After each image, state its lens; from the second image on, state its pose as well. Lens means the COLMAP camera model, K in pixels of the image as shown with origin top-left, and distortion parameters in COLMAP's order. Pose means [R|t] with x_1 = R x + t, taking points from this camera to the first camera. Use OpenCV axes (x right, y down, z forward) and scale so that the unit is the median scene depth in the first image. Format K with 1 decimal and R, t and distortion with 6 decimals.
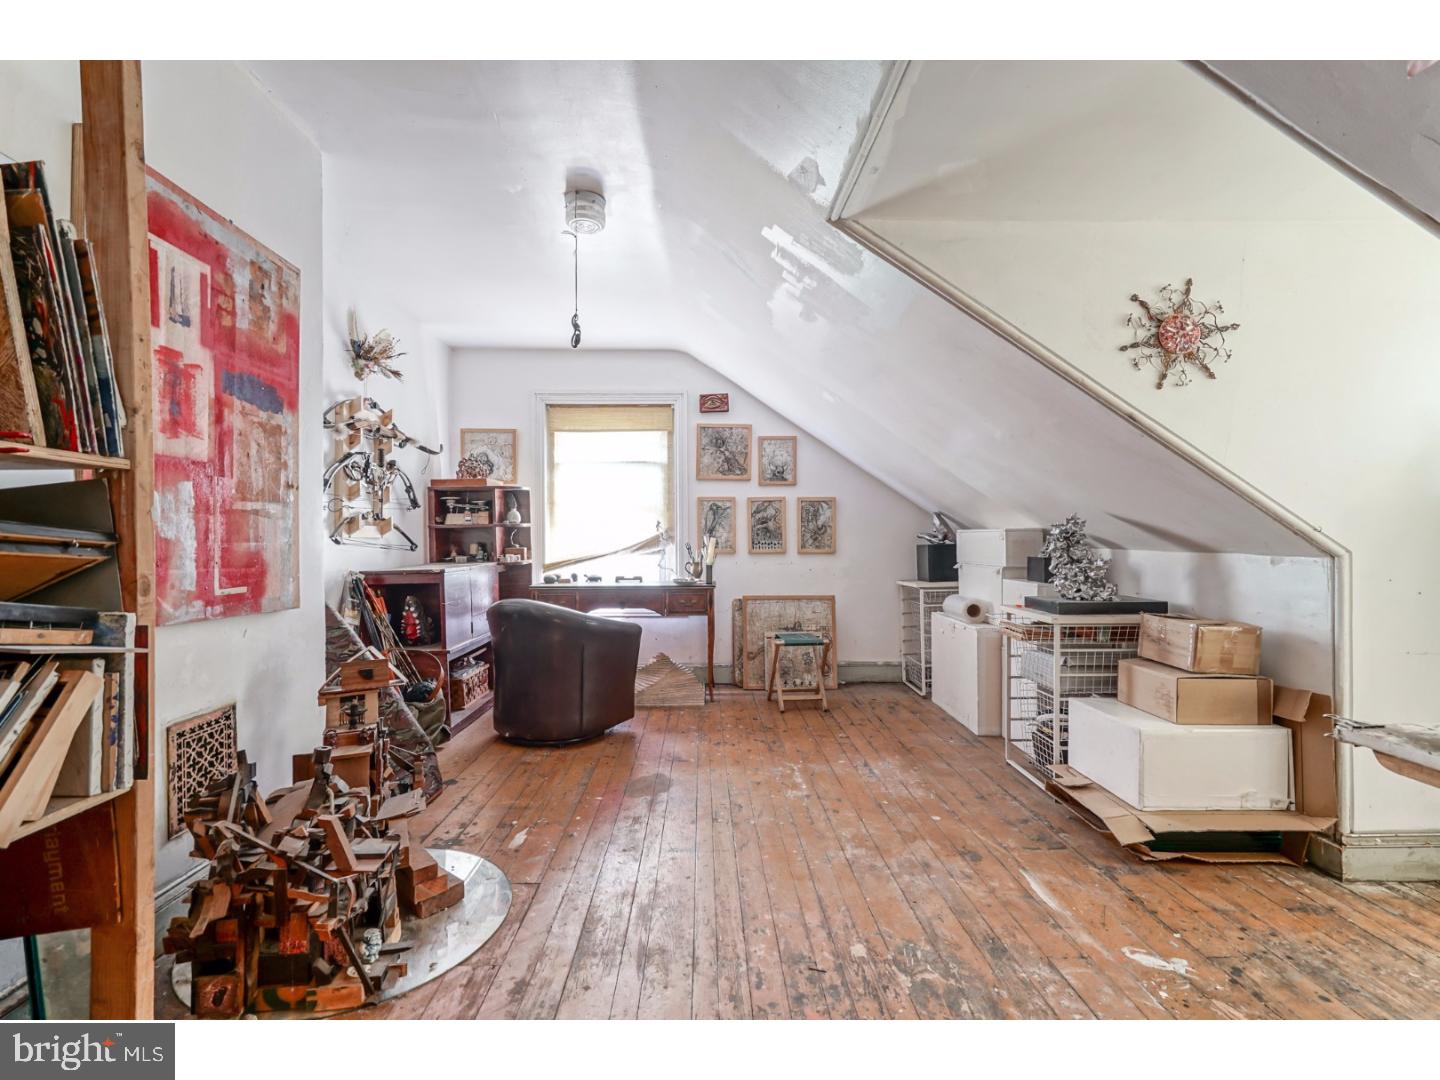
lens RADIAL K [[670.6, 0, 712.4], [0, 670.6, 536.9], [0, 0, 1]] dist [-0.004264, 0.001779]
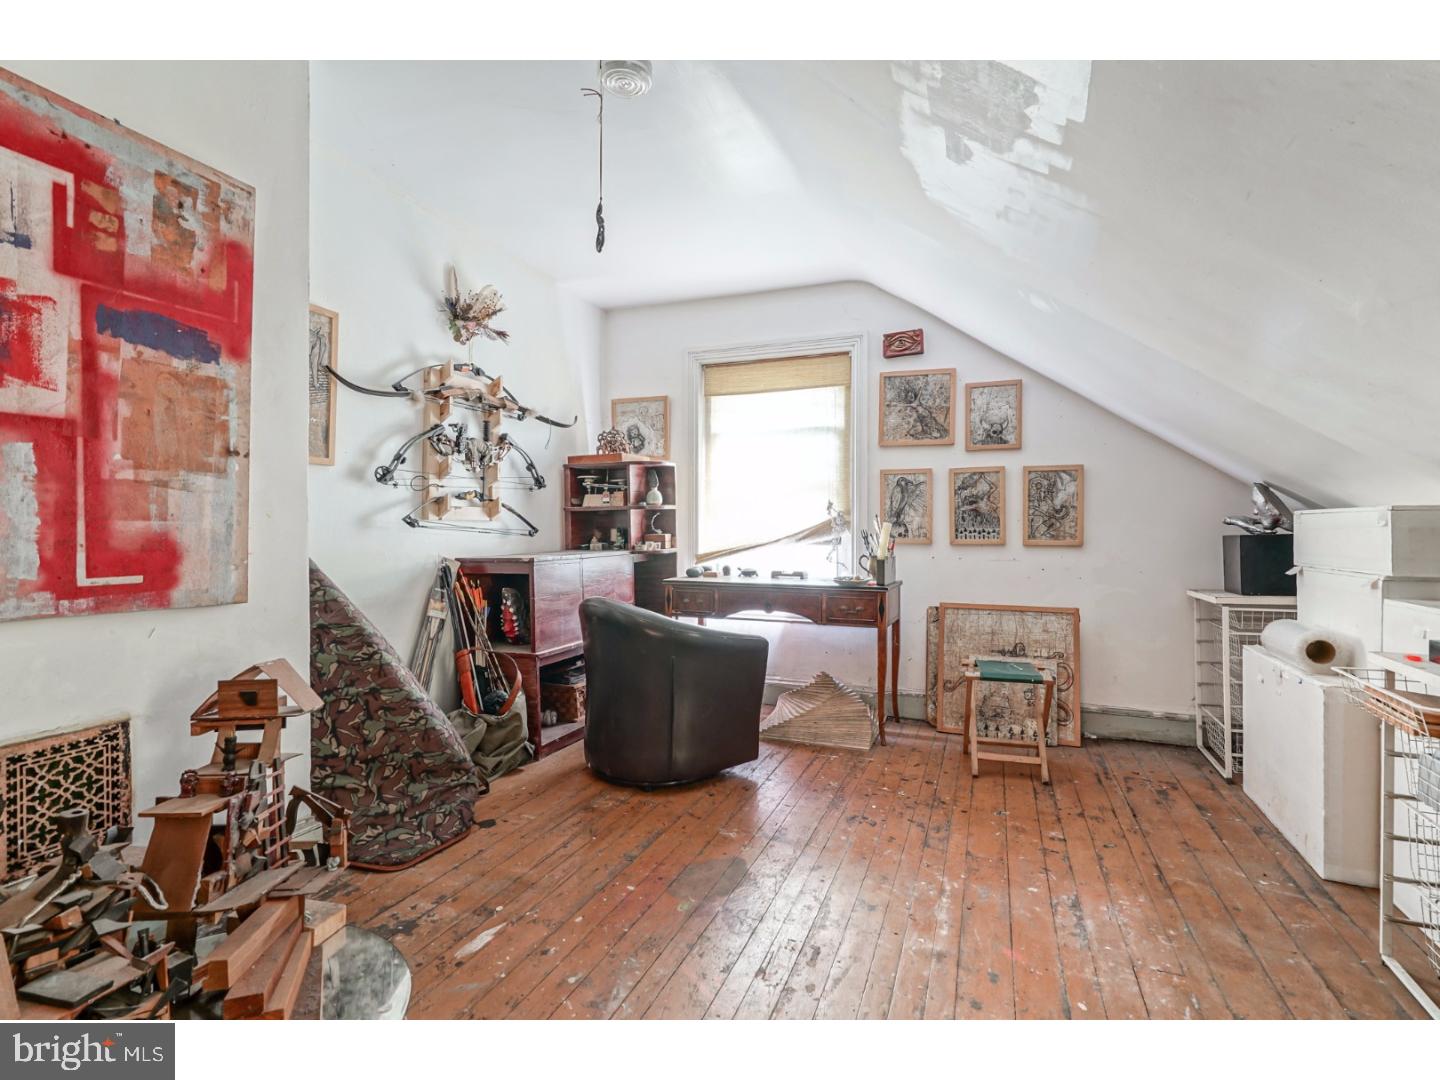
lens RADIAL K [[670.6, 0, 748.8], [0, 670.6, 527.7], [0, 0, 1]] dist [-0.004264, 0.001779]
pose [[0.925280, 0.005631, -0.379242, 0.164494], [-0.004774, 0.999983, 0.003200, 0.006185], [0.379254, -0.001151, 0.925292, 0.307901]]
